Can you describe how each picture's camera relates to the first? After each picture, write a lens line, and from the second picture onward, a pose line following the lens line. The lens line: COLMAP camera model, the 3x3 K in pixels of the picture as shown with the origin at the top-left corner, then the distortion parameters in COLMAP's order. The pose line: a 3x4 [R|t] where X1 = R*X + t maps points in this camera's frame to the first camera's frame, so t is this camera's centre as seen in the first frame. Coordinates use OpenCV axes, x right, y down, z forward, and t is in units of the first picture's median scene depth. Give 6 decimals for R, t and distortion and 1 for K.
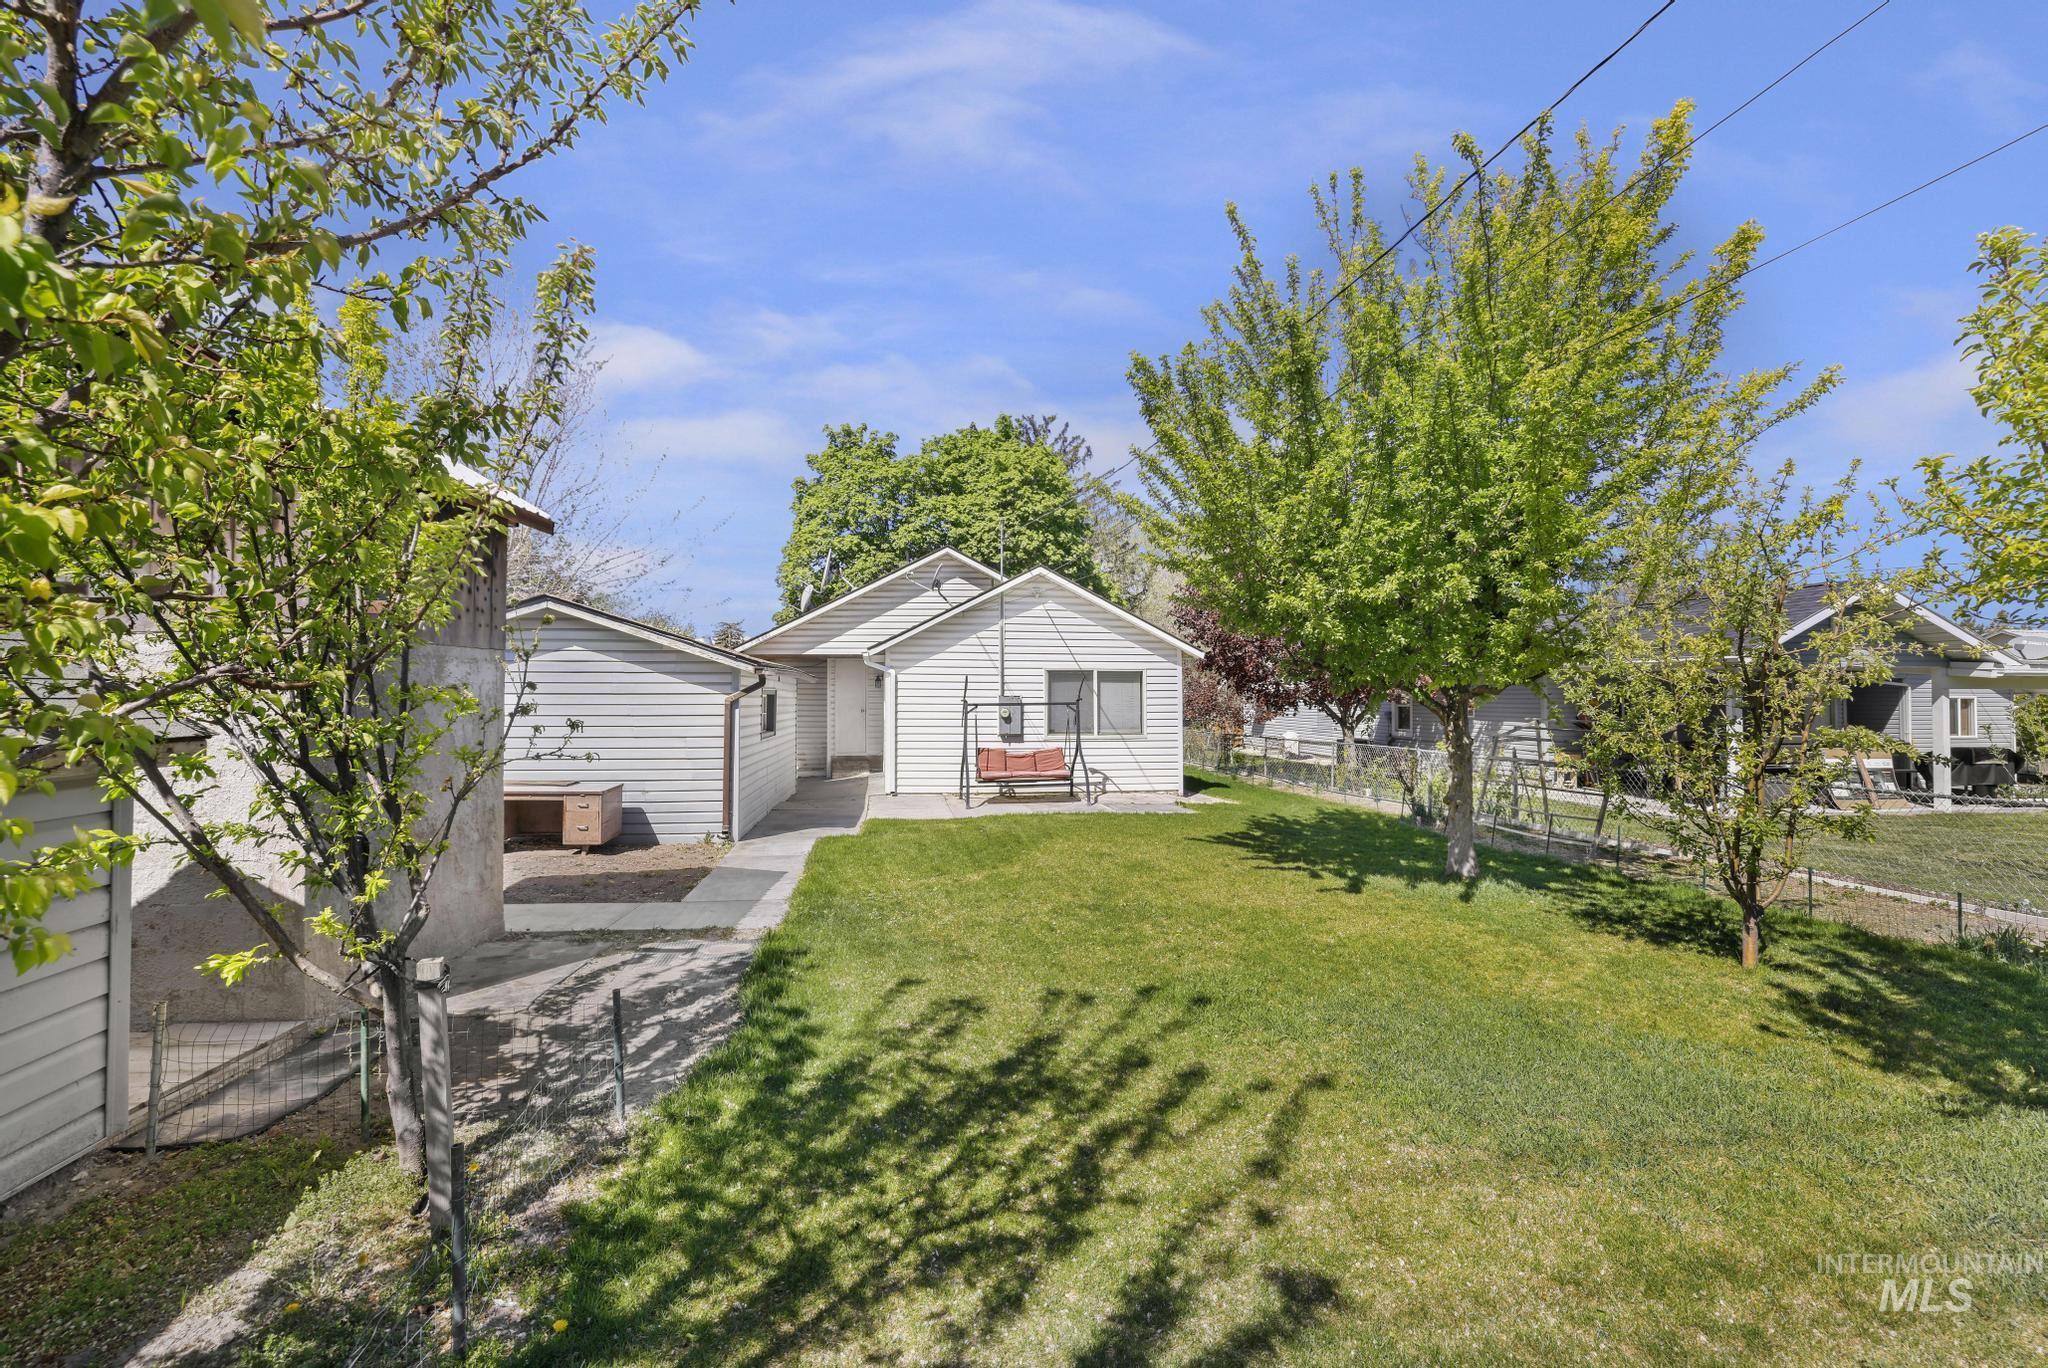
lens RADIAL K [[891.2, 0, 1021.4], [0, 891.2, 677.7], [0, 0, 1]] dist [-0.048091, 0.015001]
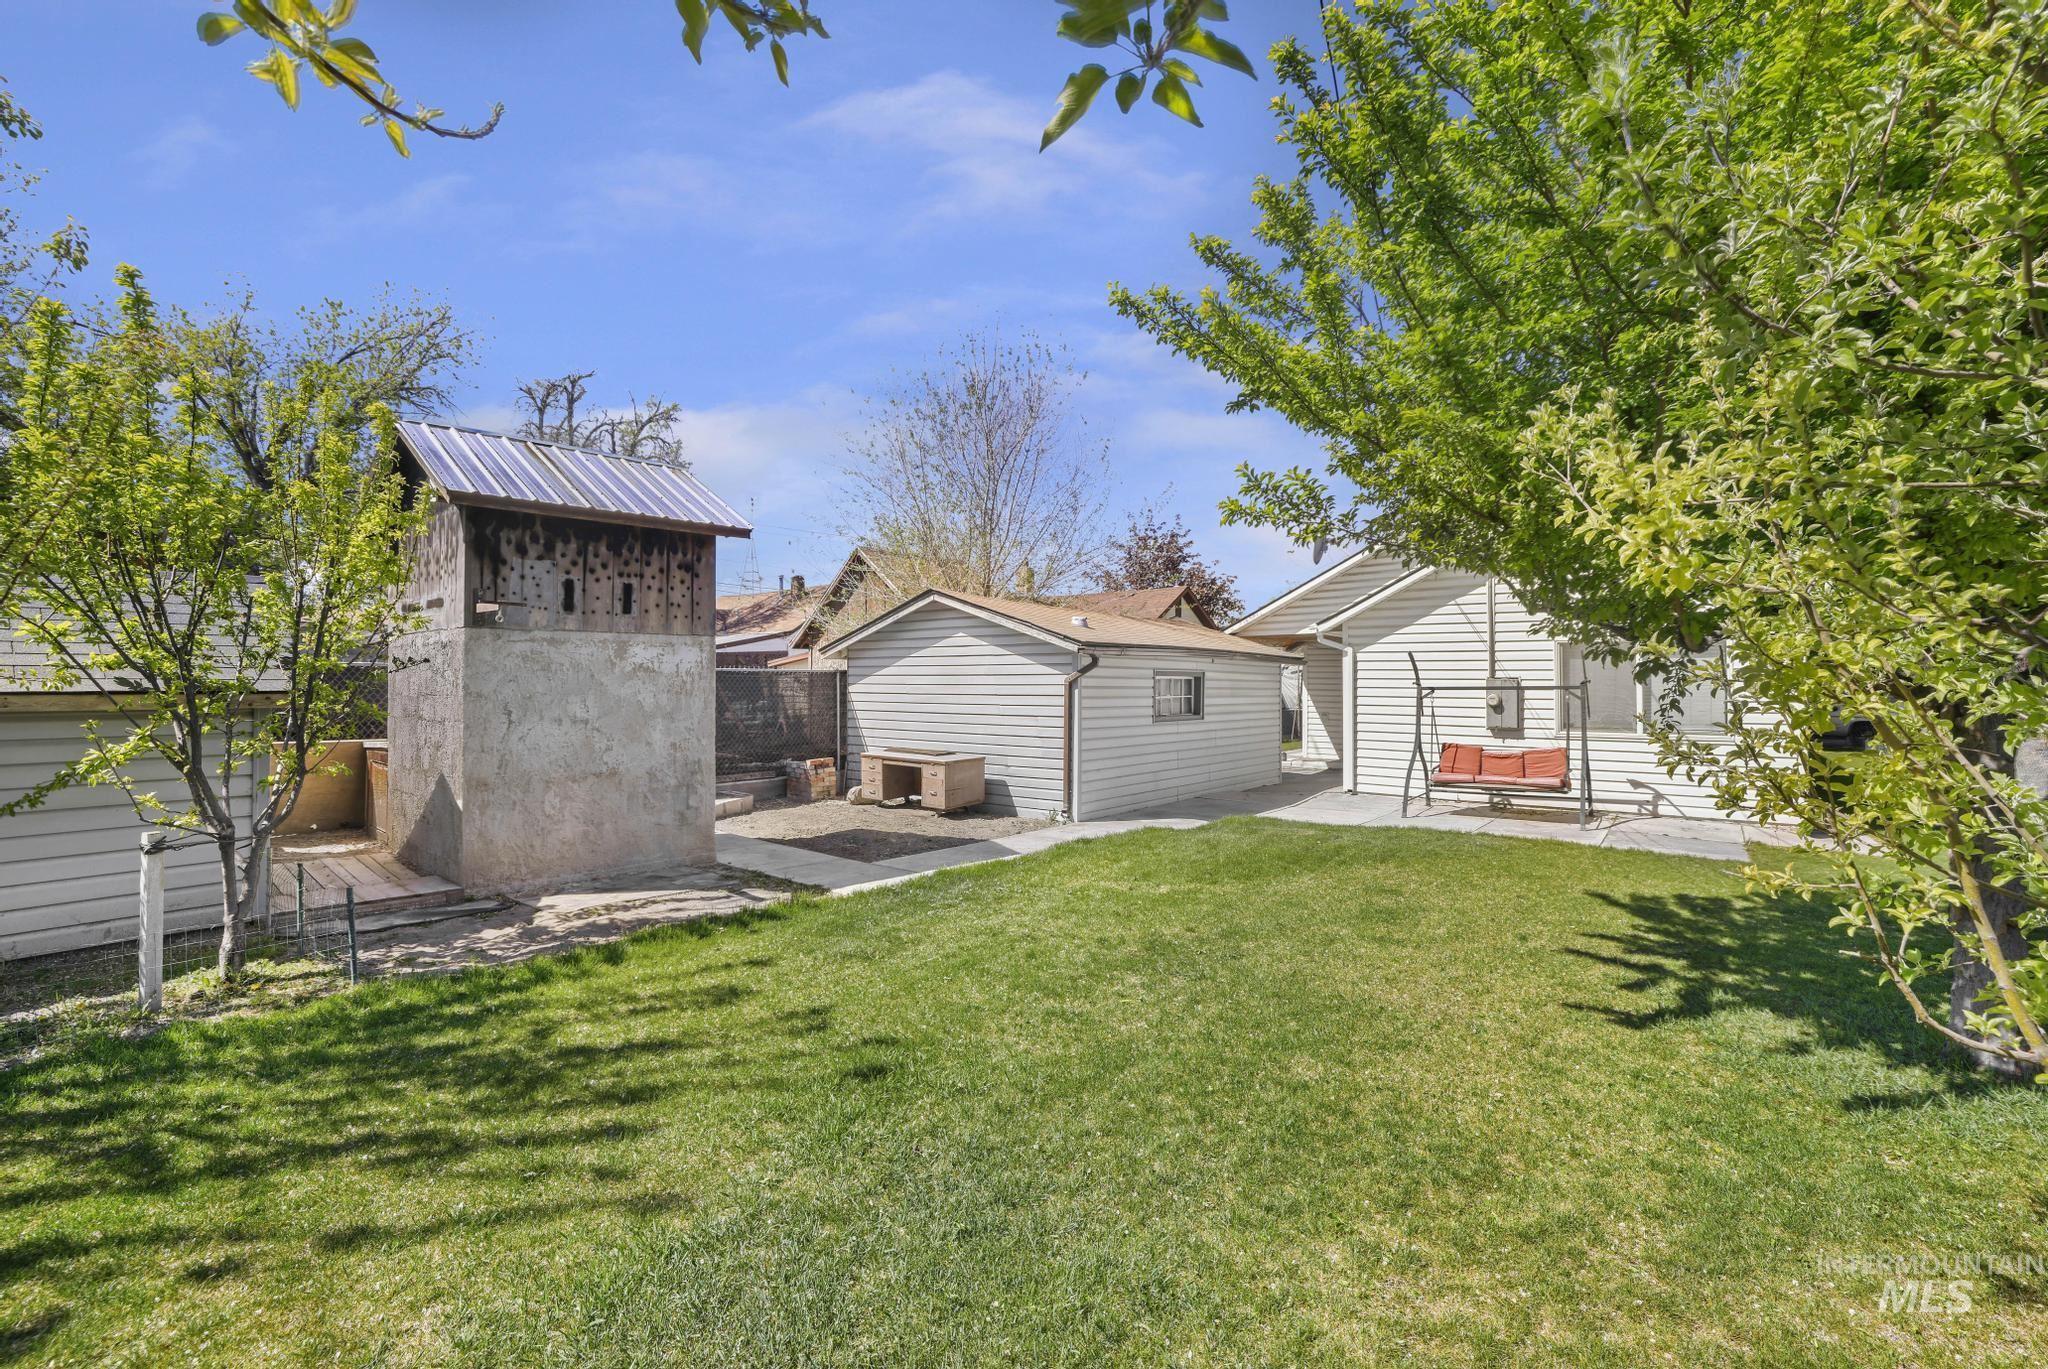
lens RADIAL K [[891.2, 0, 1021.4], [0, 891.2, 678.2], [0, 0, 1]] dist [-0.048091, 0.015001]
pose [[0.691674, -0.004678, -0.722195, 0.407887], [0.013519, 0.999888, 0.006471, 0.017218], [0.722084, -0.014240, 0.691659, 0.291676]]
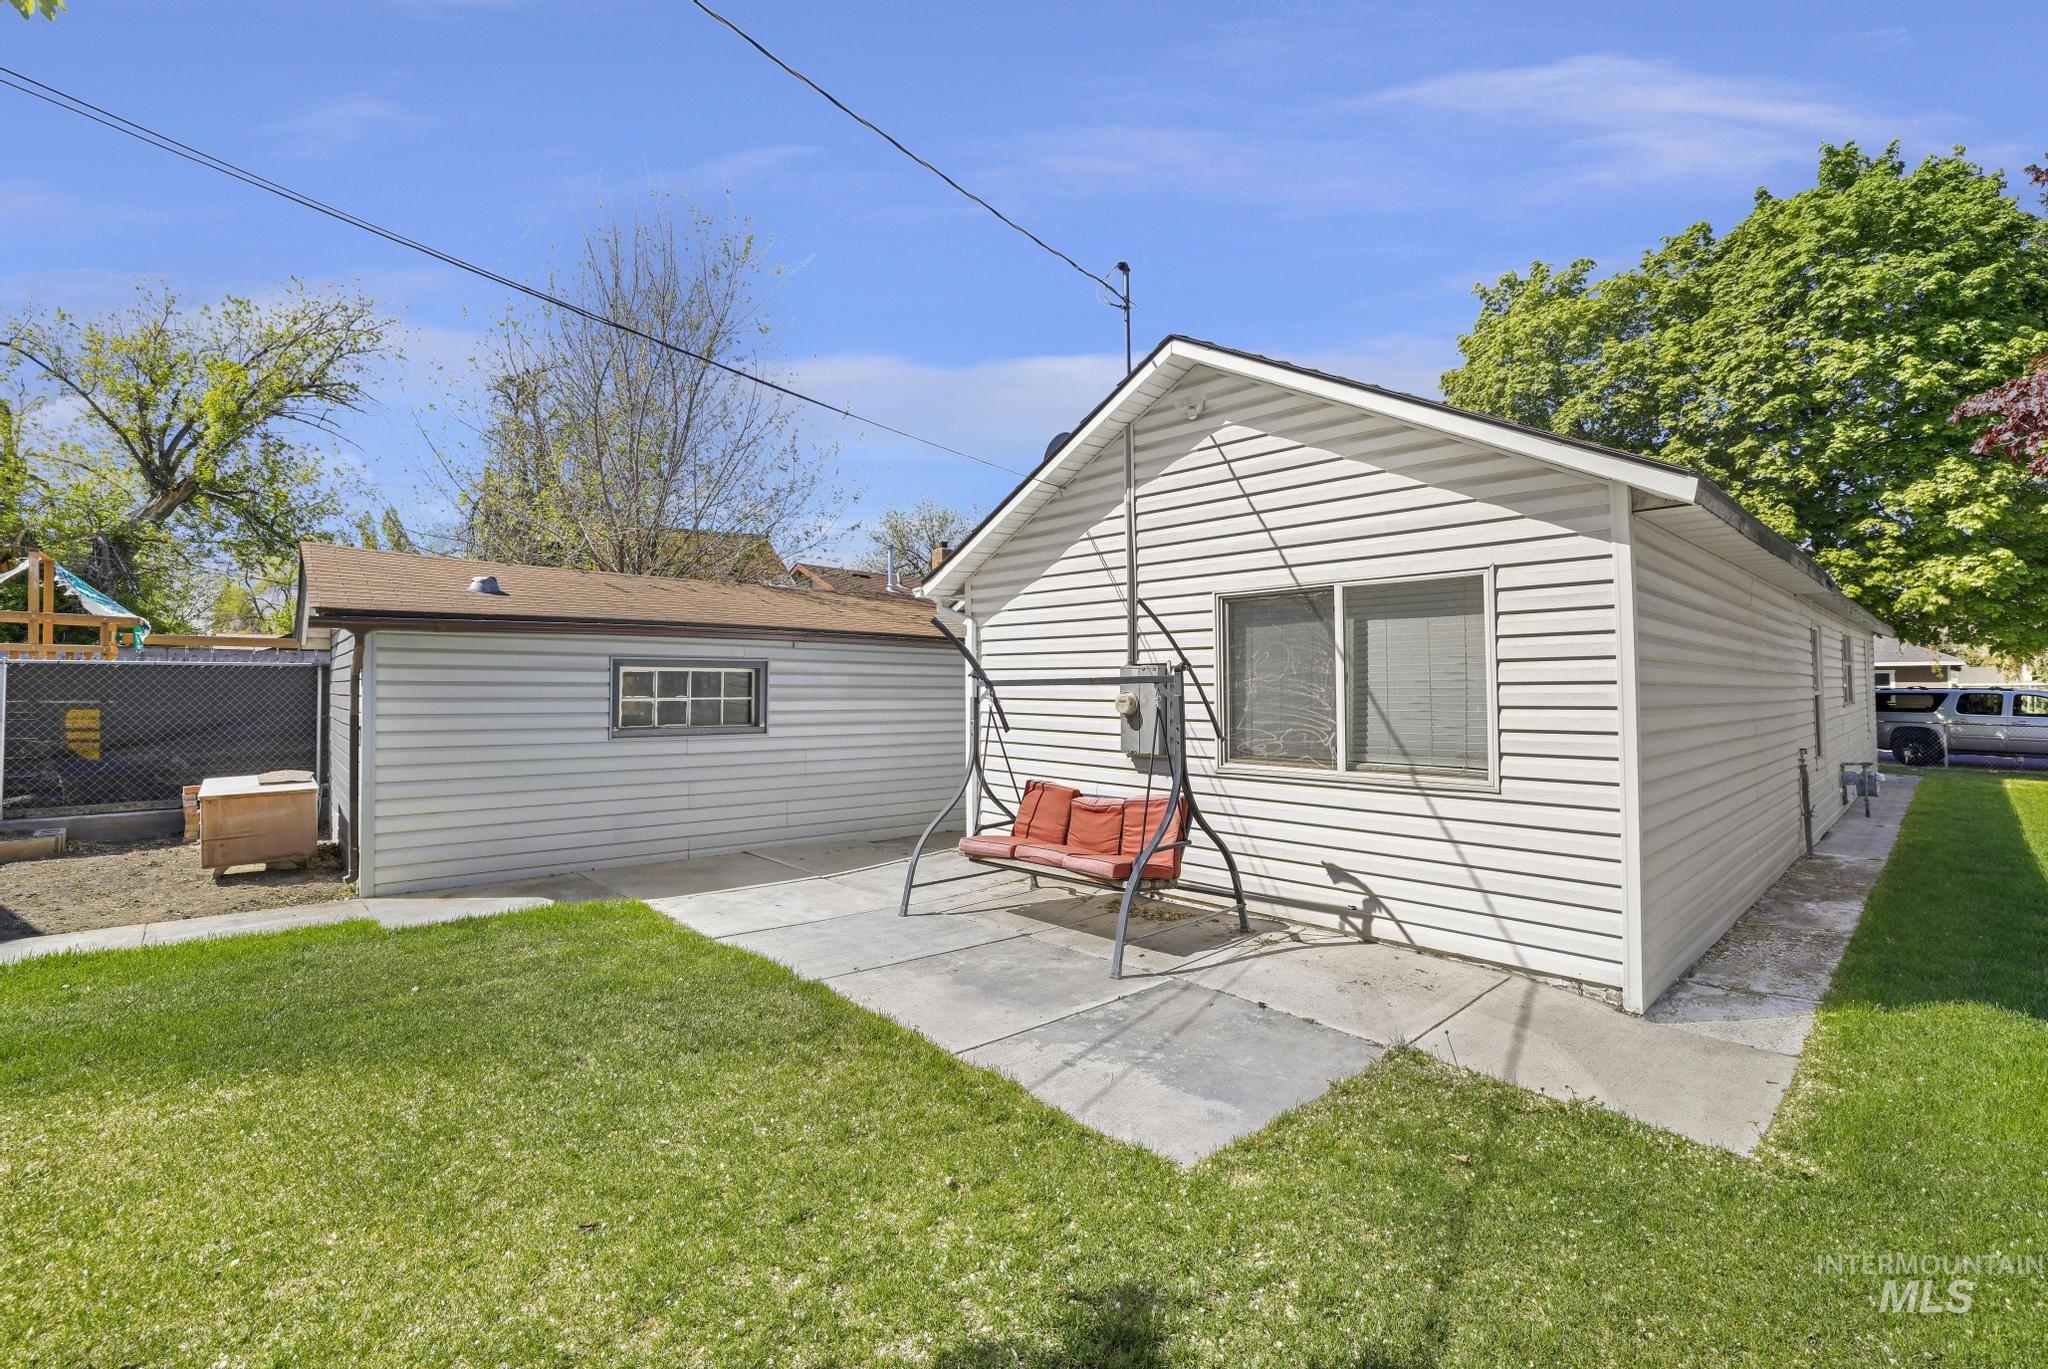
lens RADIAL K [[902.1, 0, 1026.1], [0, 902.1, 665.1], [0, 0, 1]] dist [-0.055272, 0.019477]
pose [[0.550107, -0.024430, -0.834737, 0.520240], [0.018455, 0.999684, -0.017096, 0.045056], [0.834890, -0.006000, 0.550384, 1.180683]]
